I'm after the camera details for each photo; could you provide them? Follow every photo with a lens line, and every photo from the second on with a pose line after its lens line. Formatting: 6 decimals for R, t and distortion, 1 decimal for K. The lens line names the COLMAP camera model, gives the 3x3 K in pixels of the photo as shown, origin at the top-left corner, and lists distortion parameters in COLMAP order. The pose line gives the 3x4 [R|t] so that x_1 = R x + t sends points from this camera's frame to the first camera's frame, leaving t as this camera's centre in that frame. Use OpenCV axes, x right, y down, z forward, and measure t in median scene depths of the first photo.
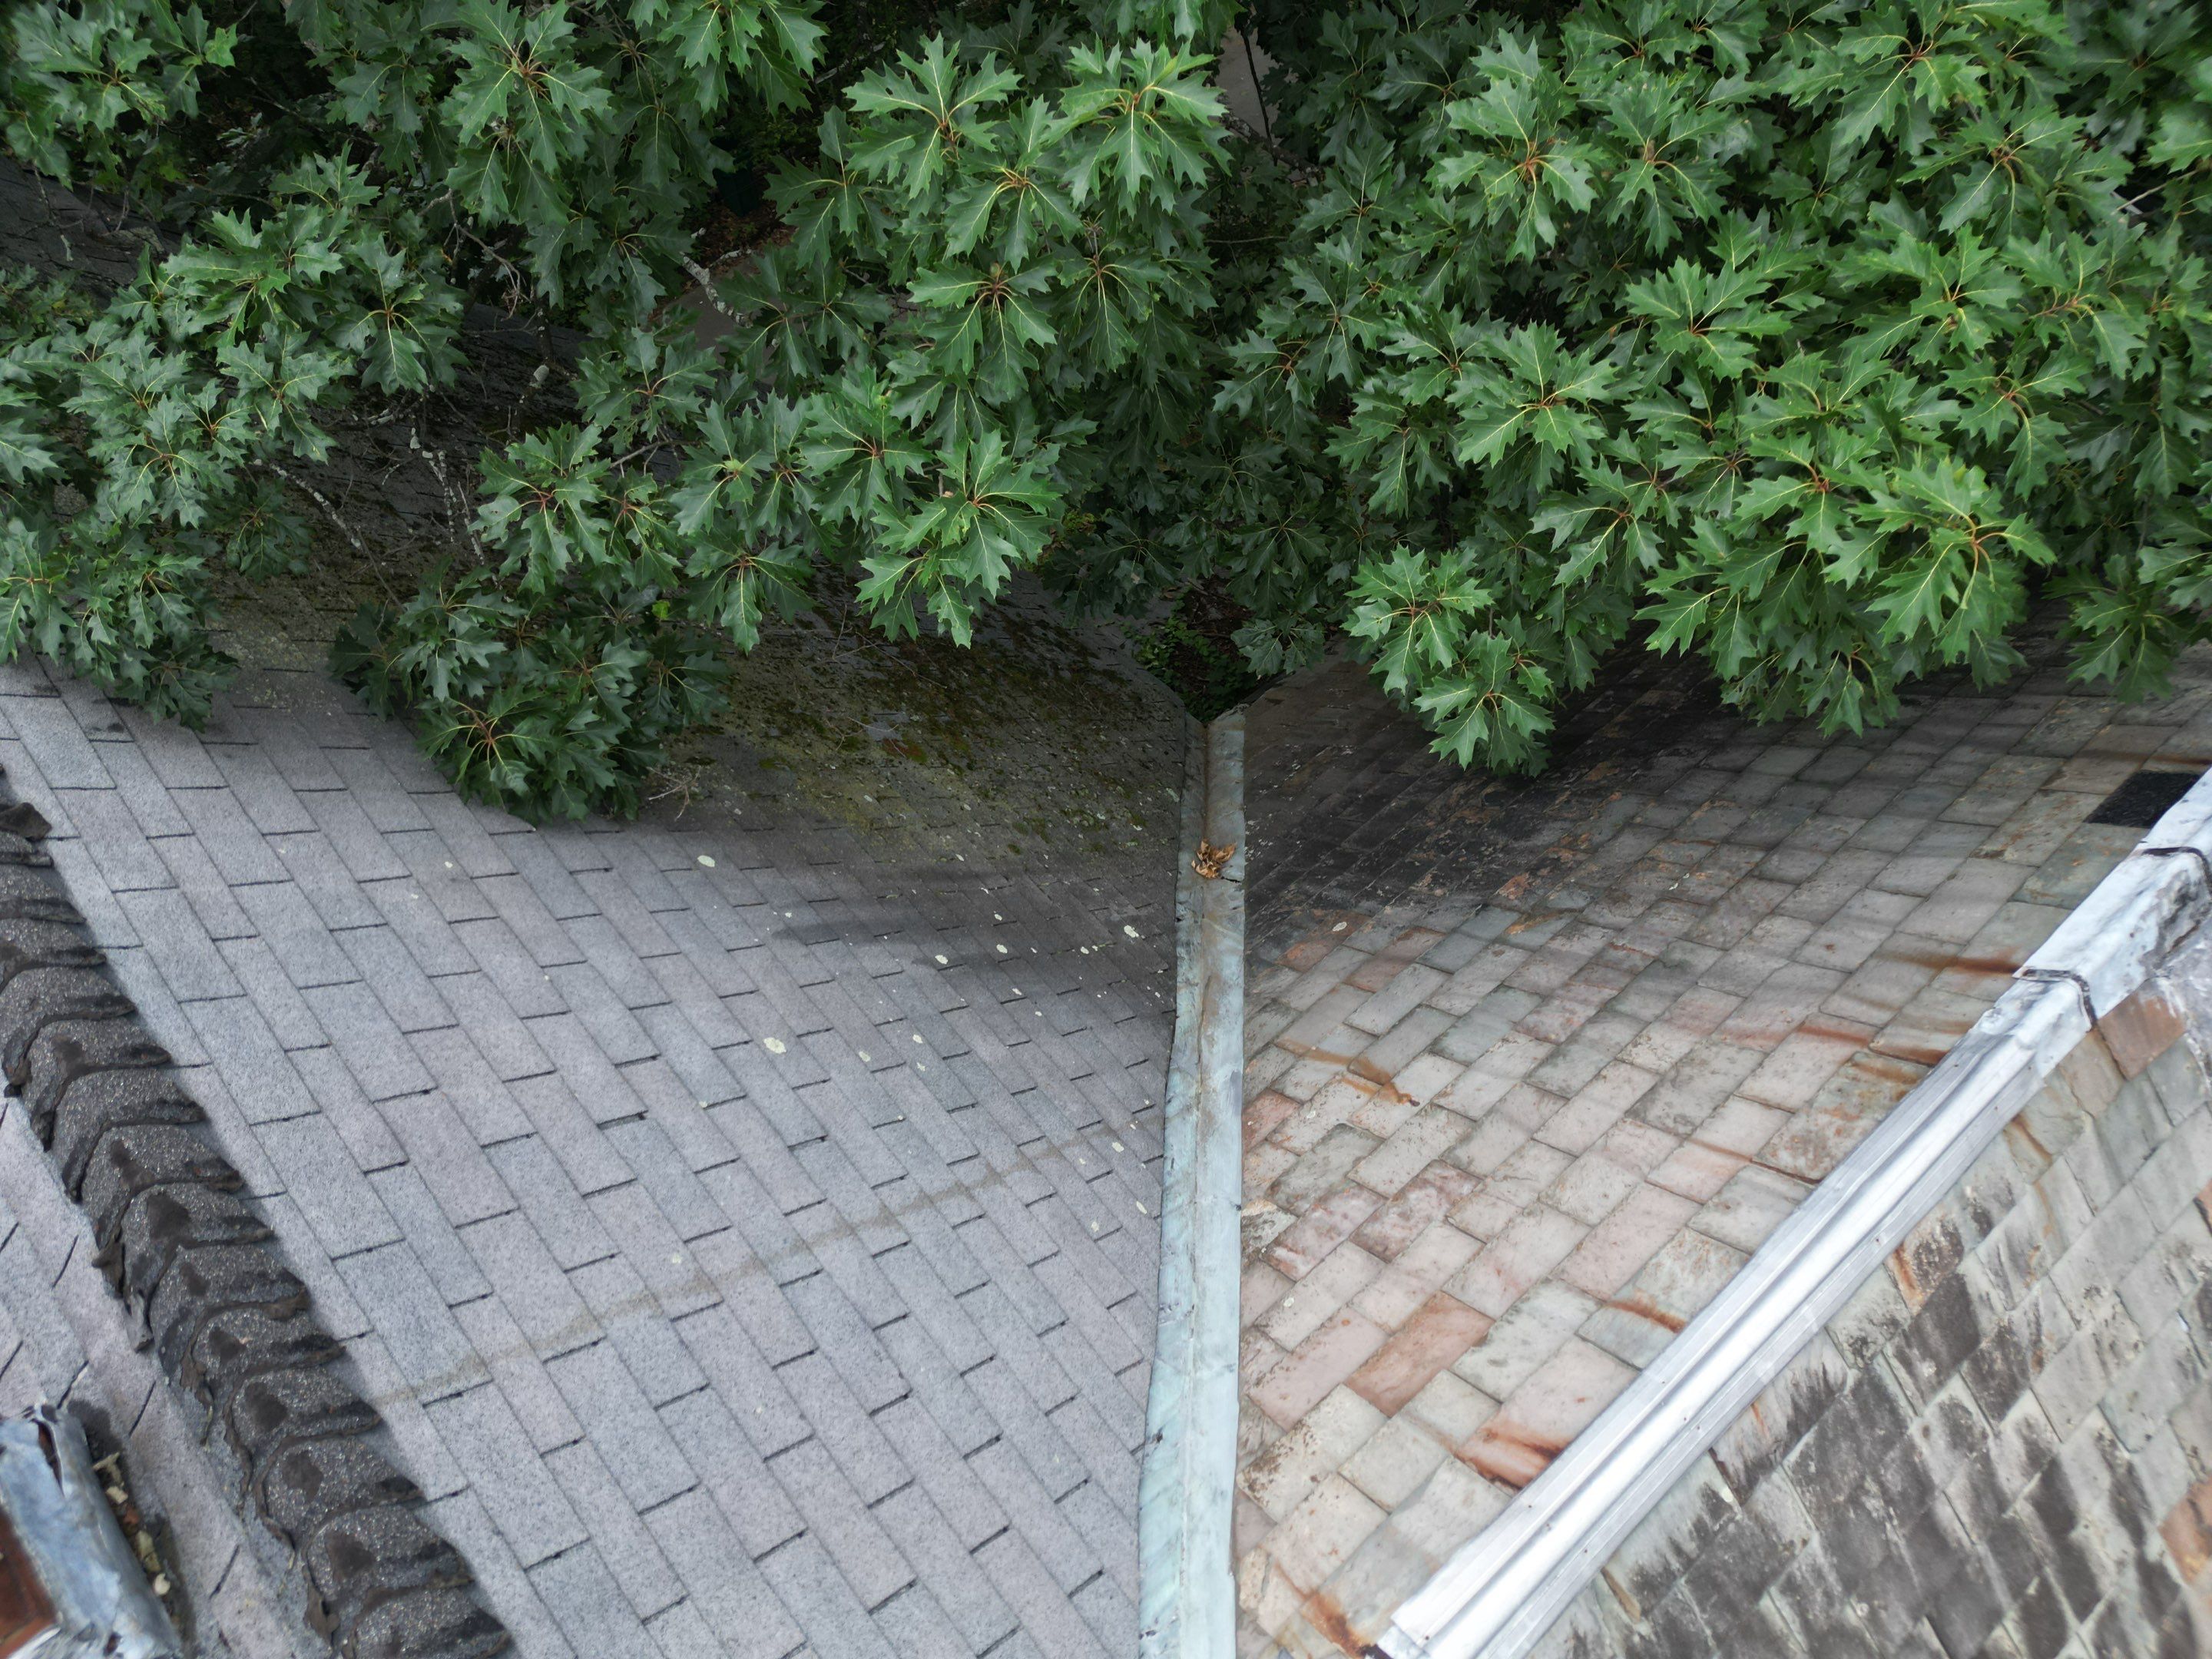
lens RADIAL K [[1532.8, 0, 1106.0], [0, 1532.8, 829.5], [0, 0, 1]] dist [0.084916, -0.092891]
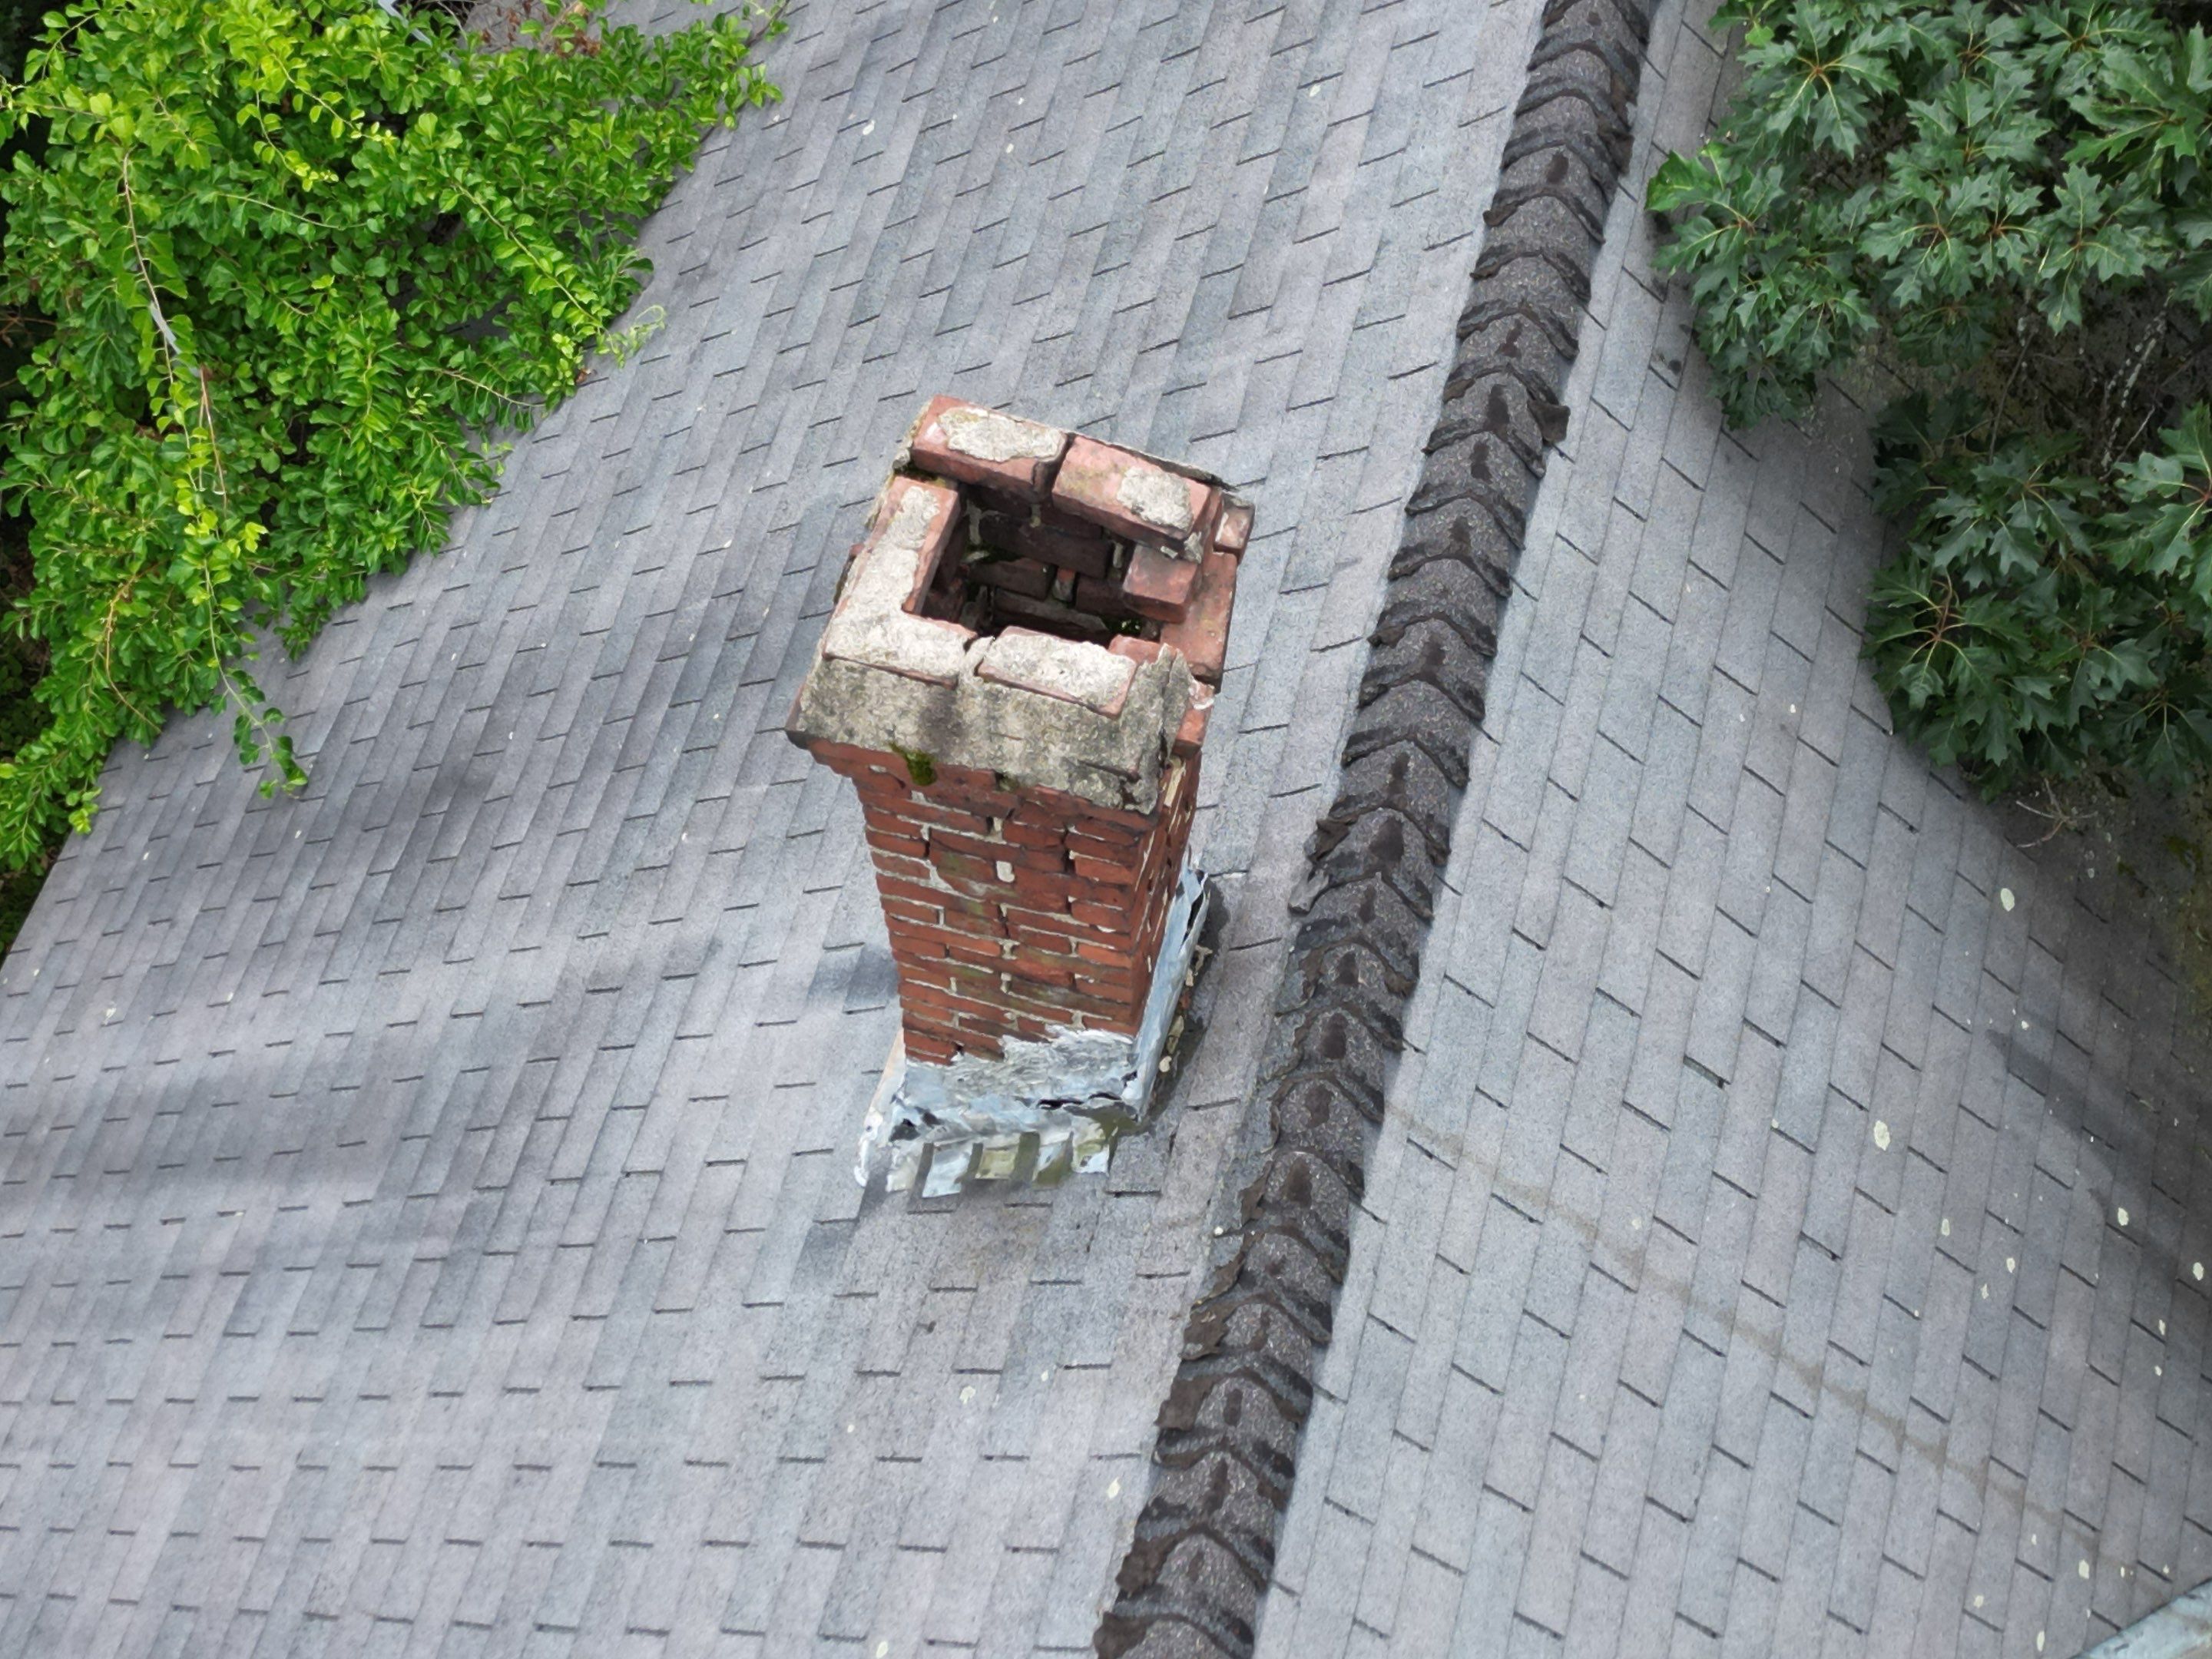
lens RADIAL K [[3047.0, 0, 1113.8], [0, 3047.0, 825.9], [0, 0, 1]] dist [0.198008, -0.531384]
pose [[0.557697, 0.733997, -0.387585, 0.078019], [-0.684588, 0.670791, 0.285268, -0.173095], [0.469374, 0.106243, 0.876584, -0.703006]]
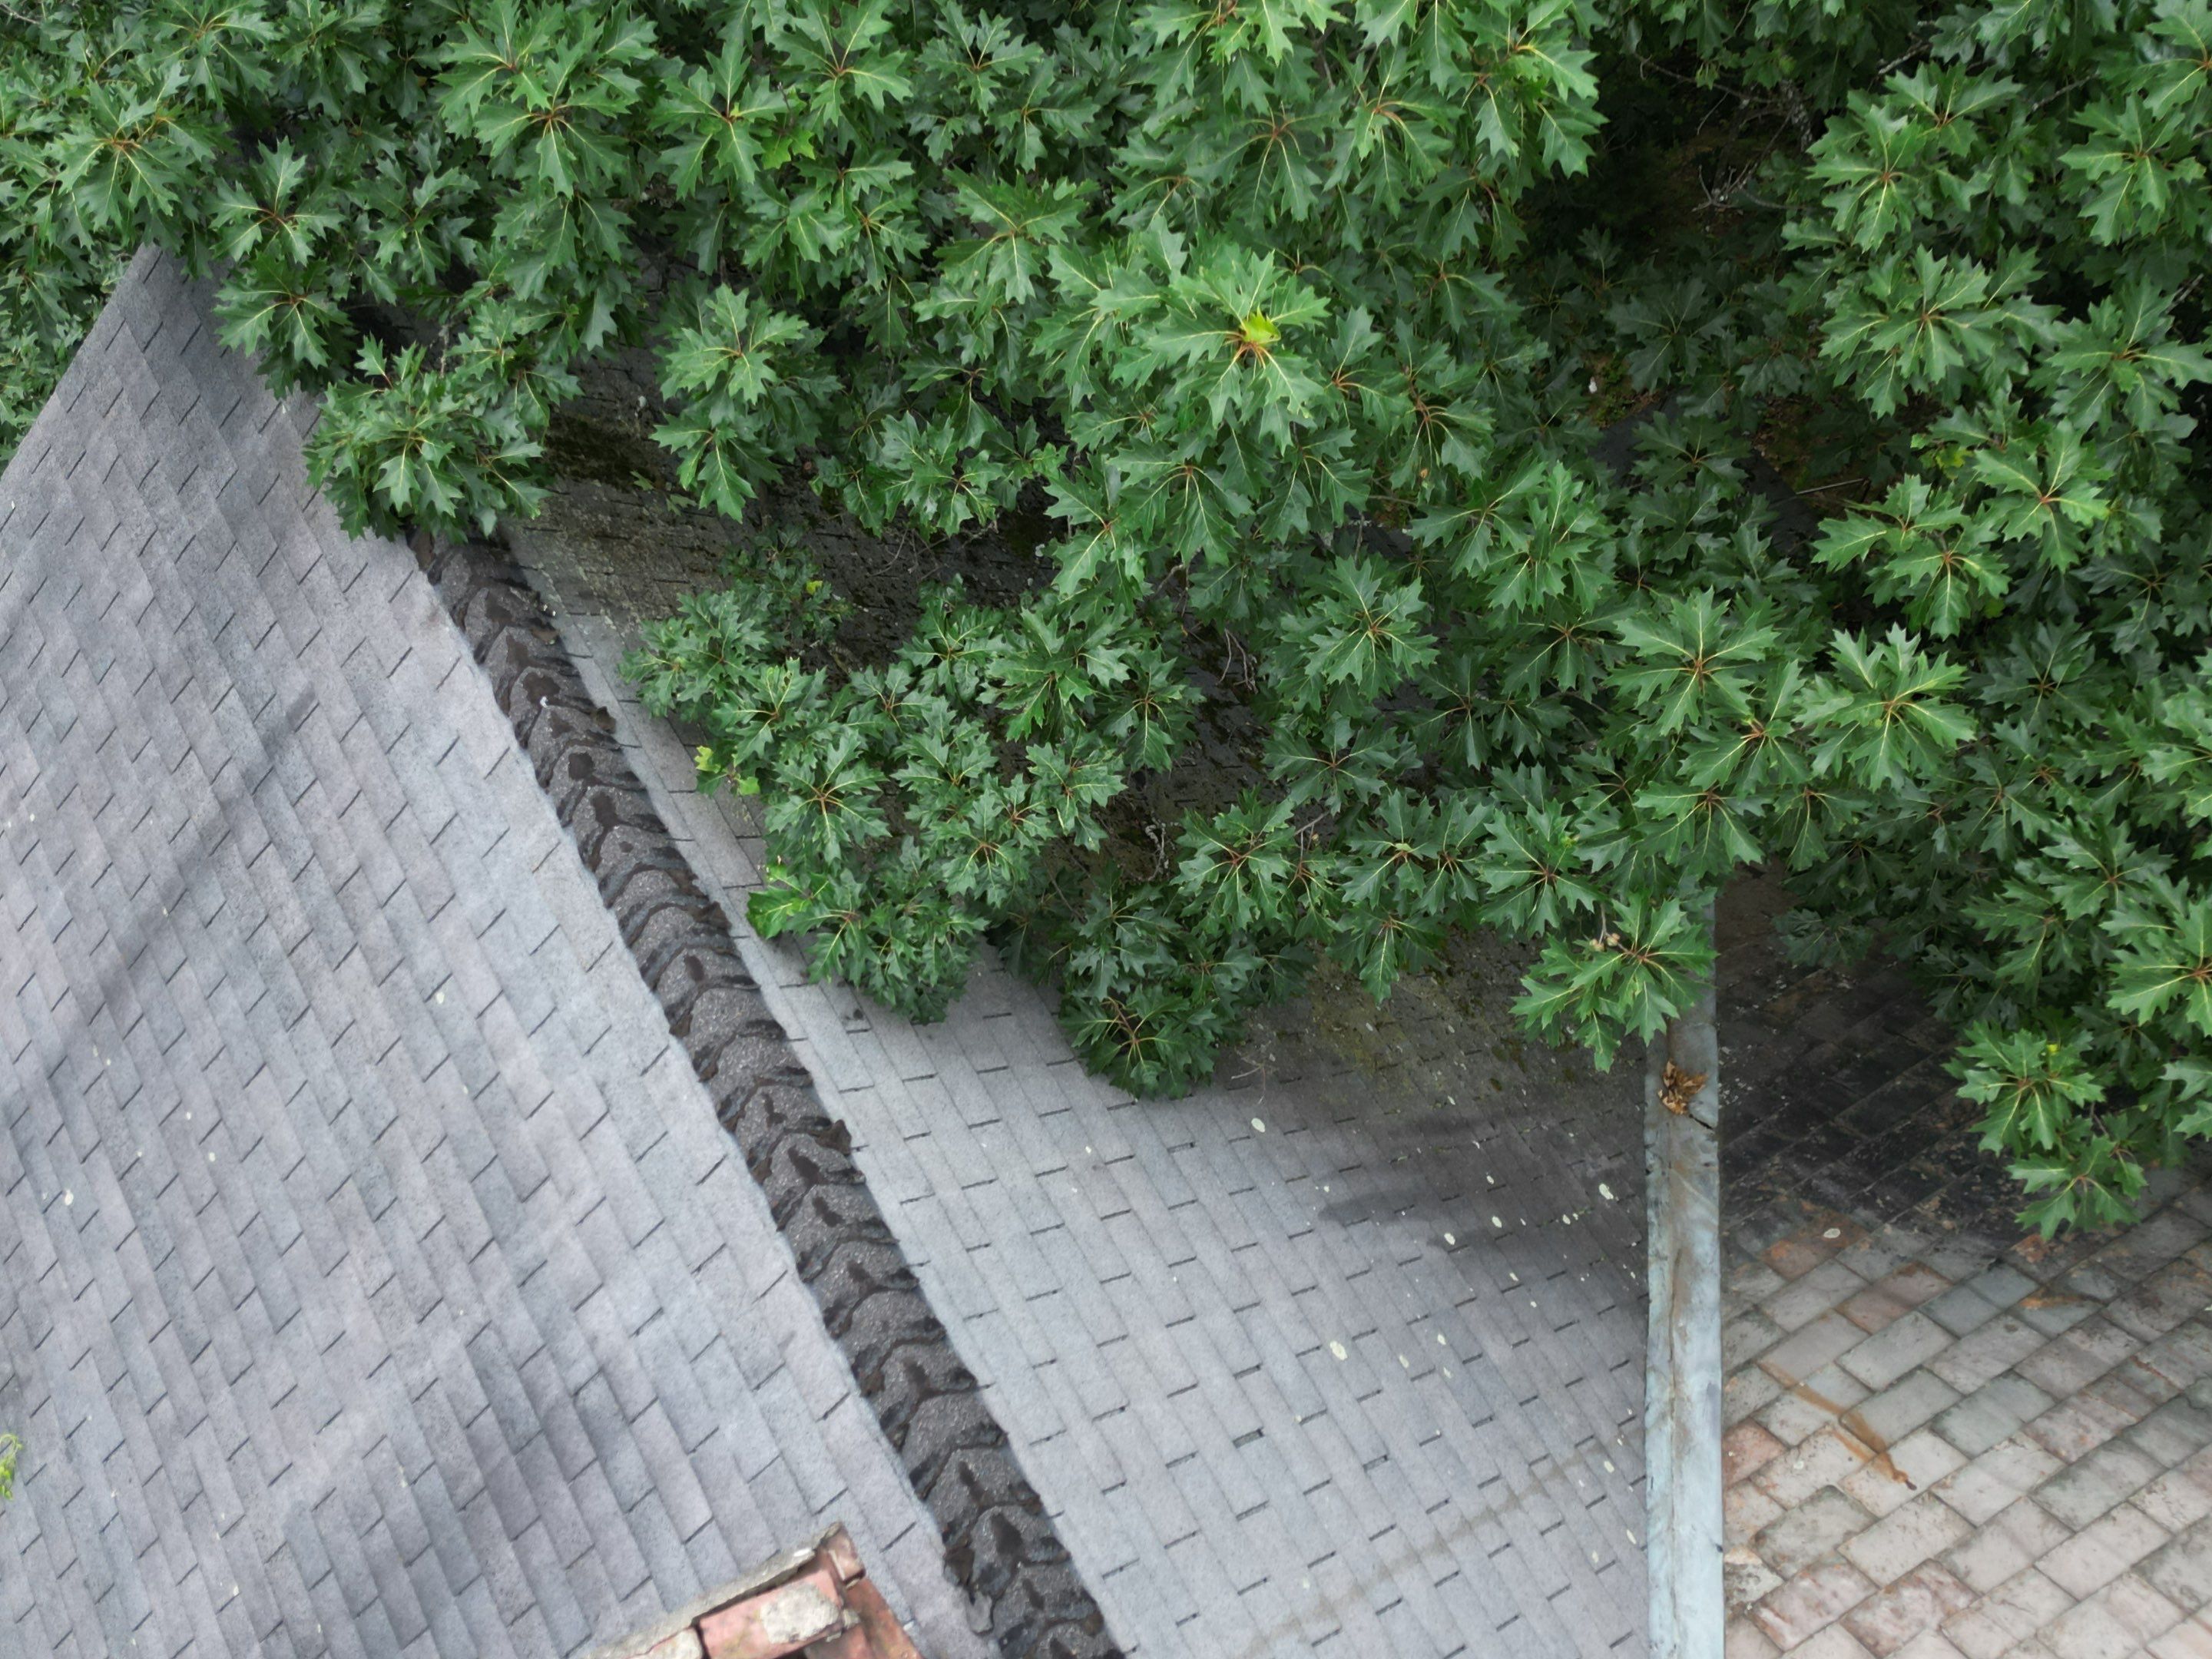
lens RADIAL K [[2101.6, 0, 1108.9], [0, 2101.6, 818.1], [0, 0, 1]] dist [0.095617, -0.129797]
pose [[0.983303, 0.162804, -0.081307, -0.346866], [-0.154019, 0.982509, 0.104664, -0.400780], [0.096925, -0.090393, 0.991178, -0.518148]]
